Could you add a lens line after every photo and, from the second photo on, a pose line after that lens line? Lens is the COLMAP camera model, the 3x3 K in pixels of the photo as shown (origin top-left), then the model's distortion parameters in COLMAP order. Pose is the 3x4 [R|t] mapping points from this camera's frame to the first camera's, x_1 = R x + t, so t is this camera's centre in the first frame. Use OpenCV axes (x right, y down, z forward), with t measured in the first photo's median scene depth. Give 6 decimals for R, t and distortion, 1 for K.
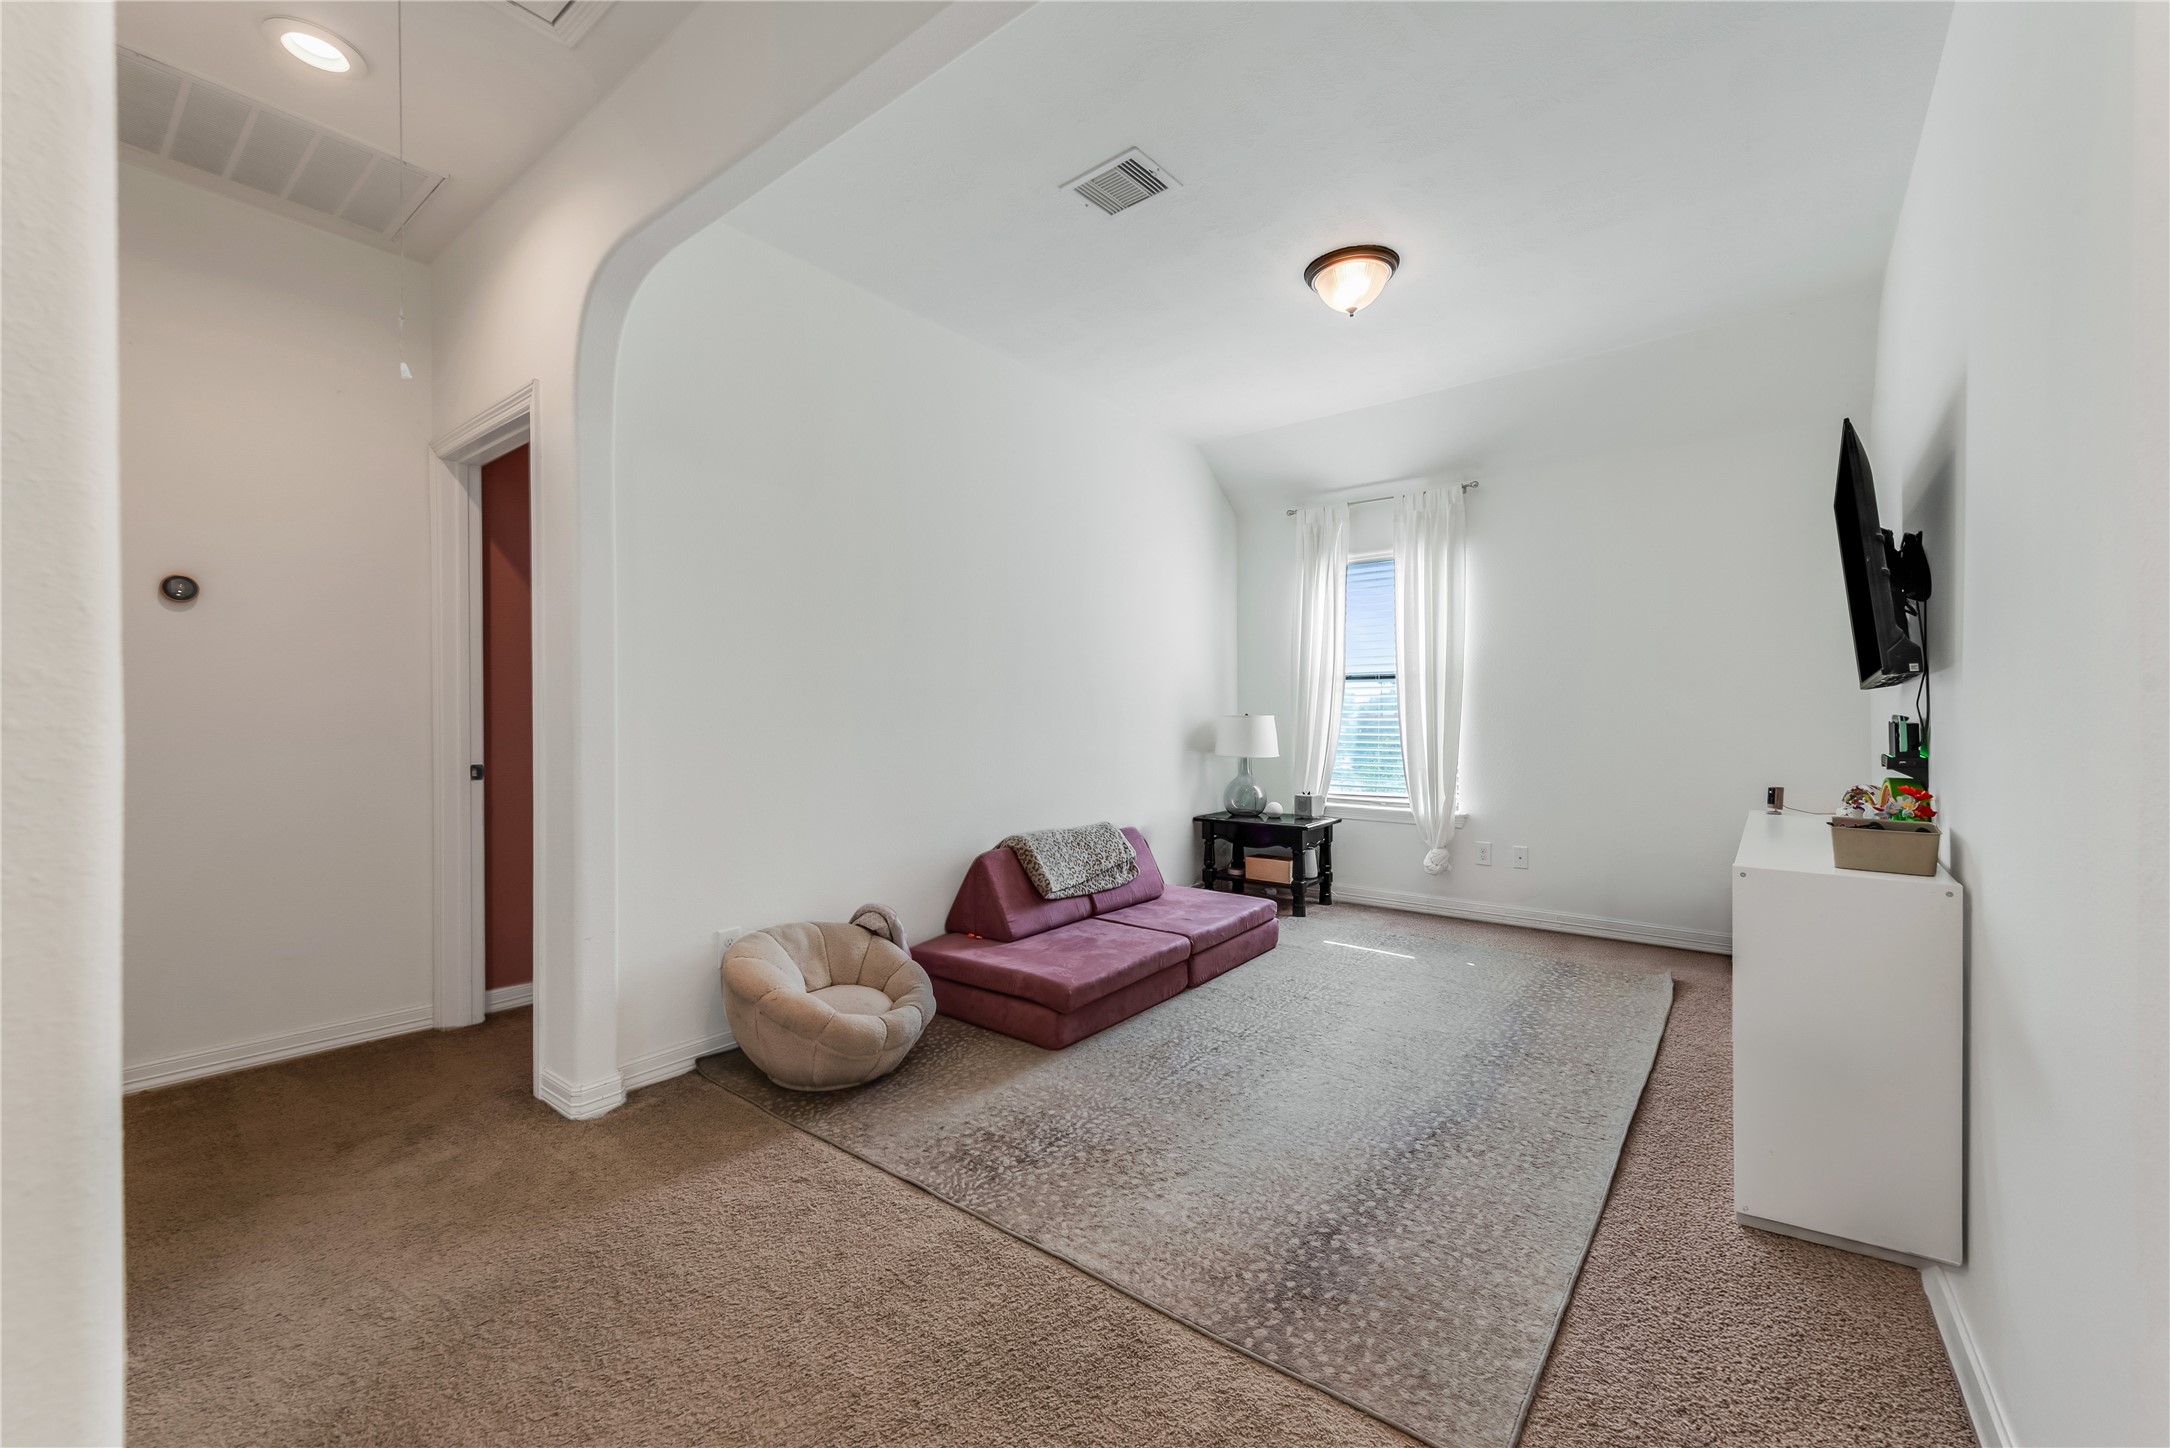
lens RADIAL K [[911.6, 0, 1085.0], [0, 911.6, 724.0], [0, 0, 1]] dist [0.022280, -0.005685]
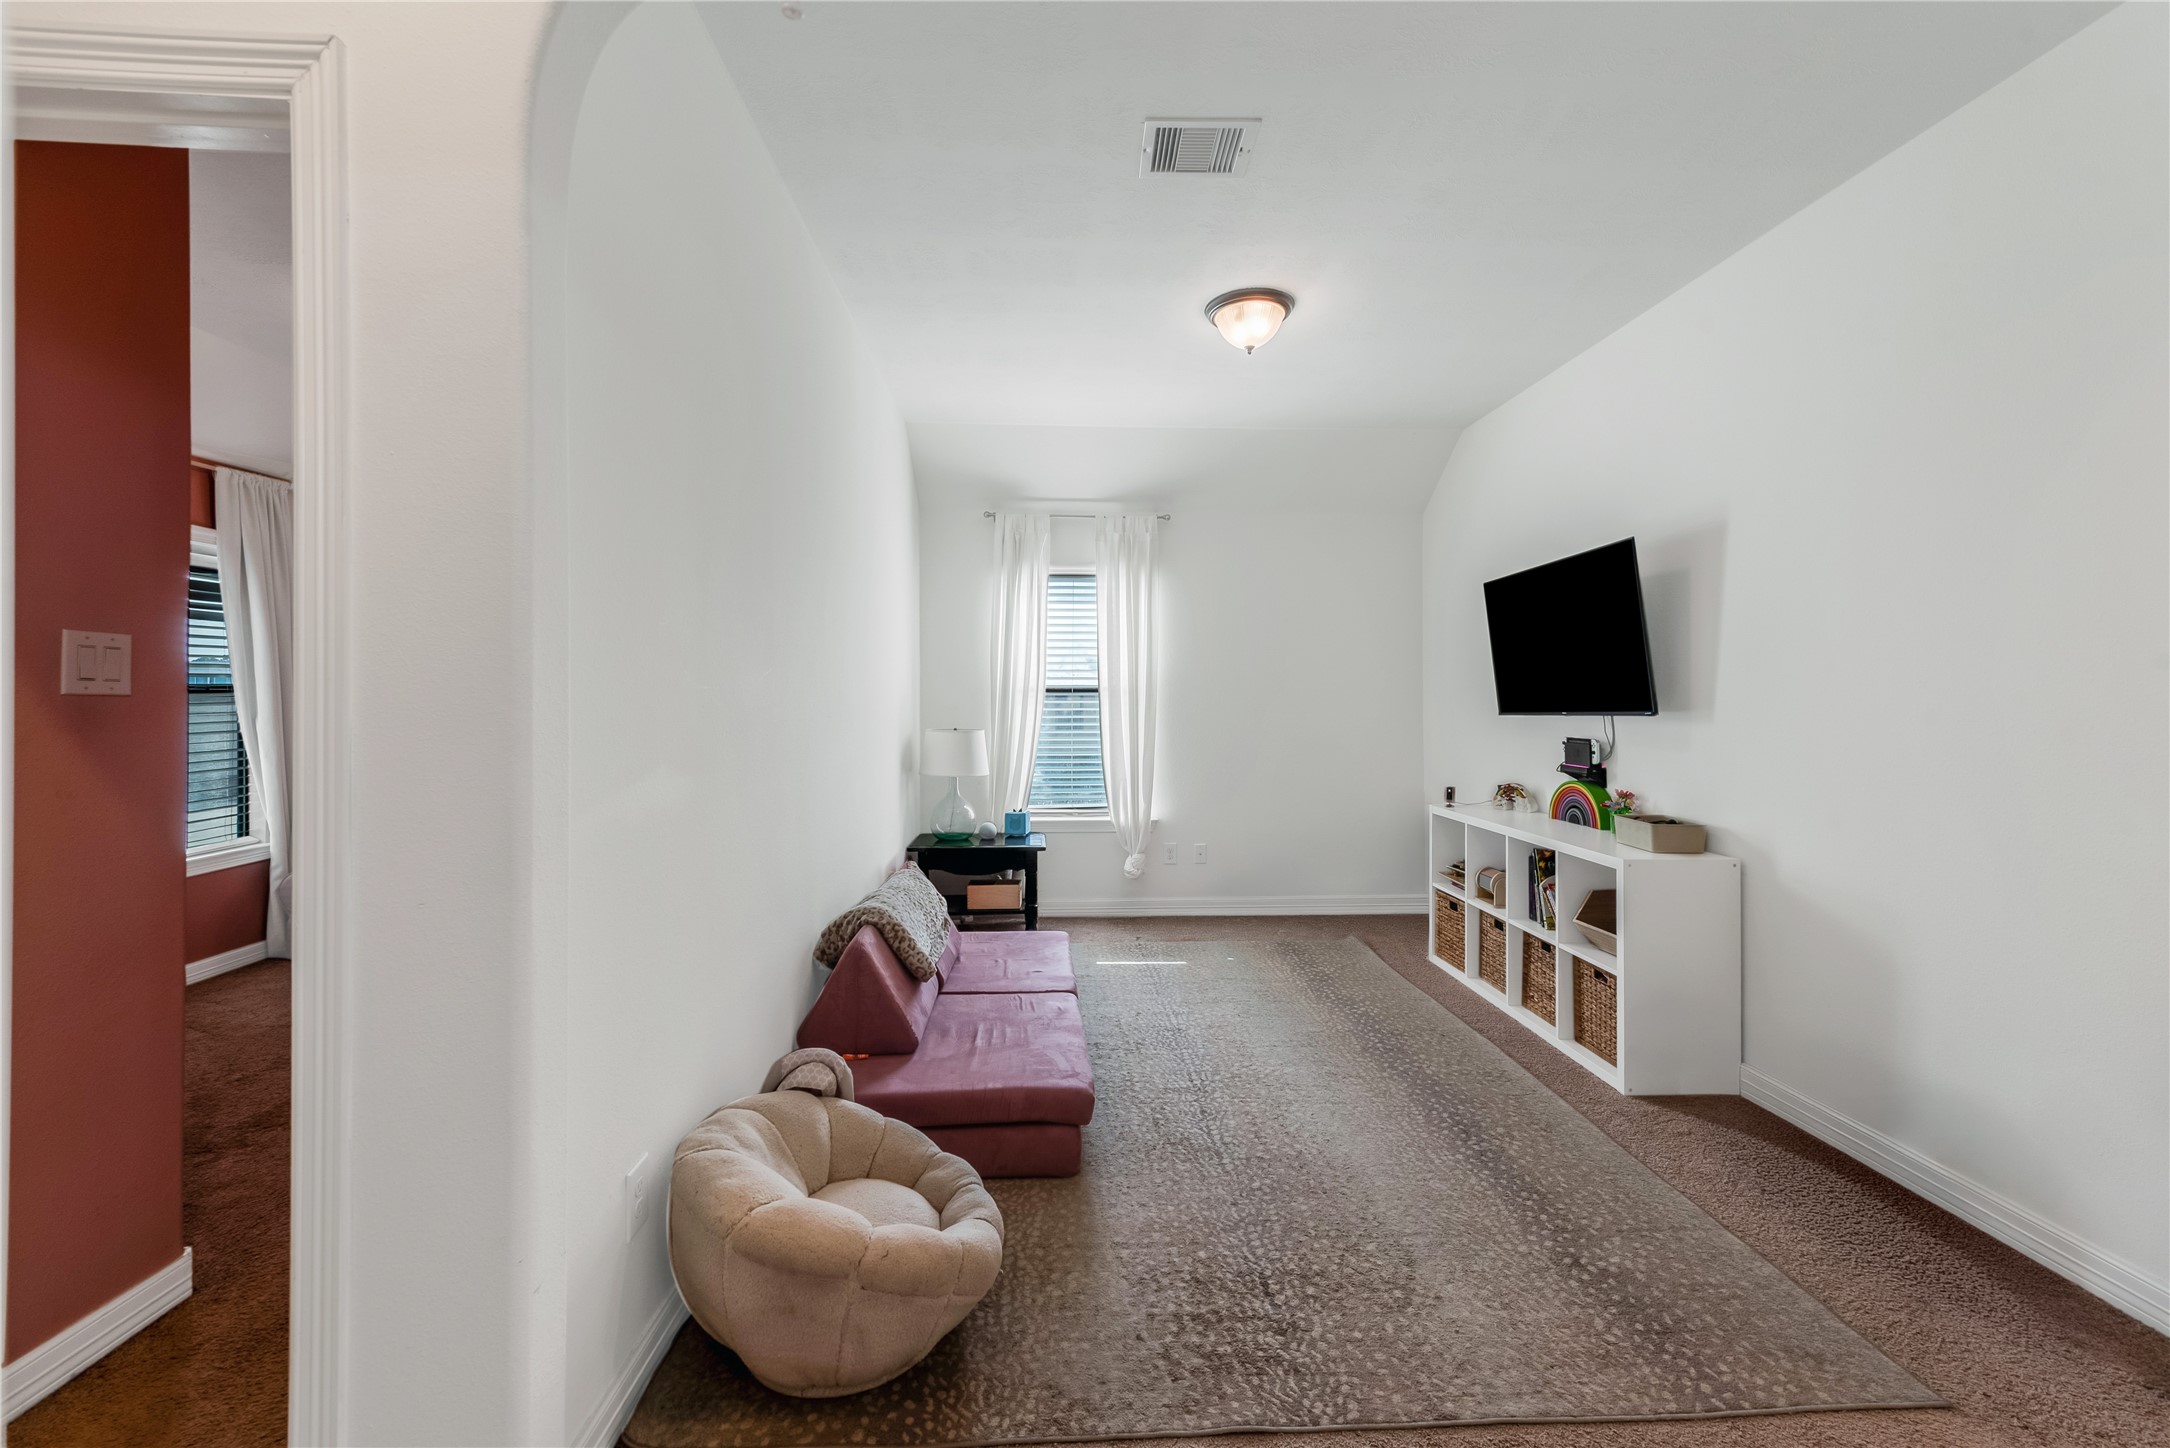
lens RADIAL K [[907.5, 0, 1086.6], [0, 907.5, 699.5], [0, 0, 1]] dist [0.022470, -0.006161]
pose [[0.732739, 0.001784, 0.680508, -0.536783], [0.003804, 0.999970, -0.006717, -0.051515], [-0.680499, 0.007511, 0.732710, 0.379434]]
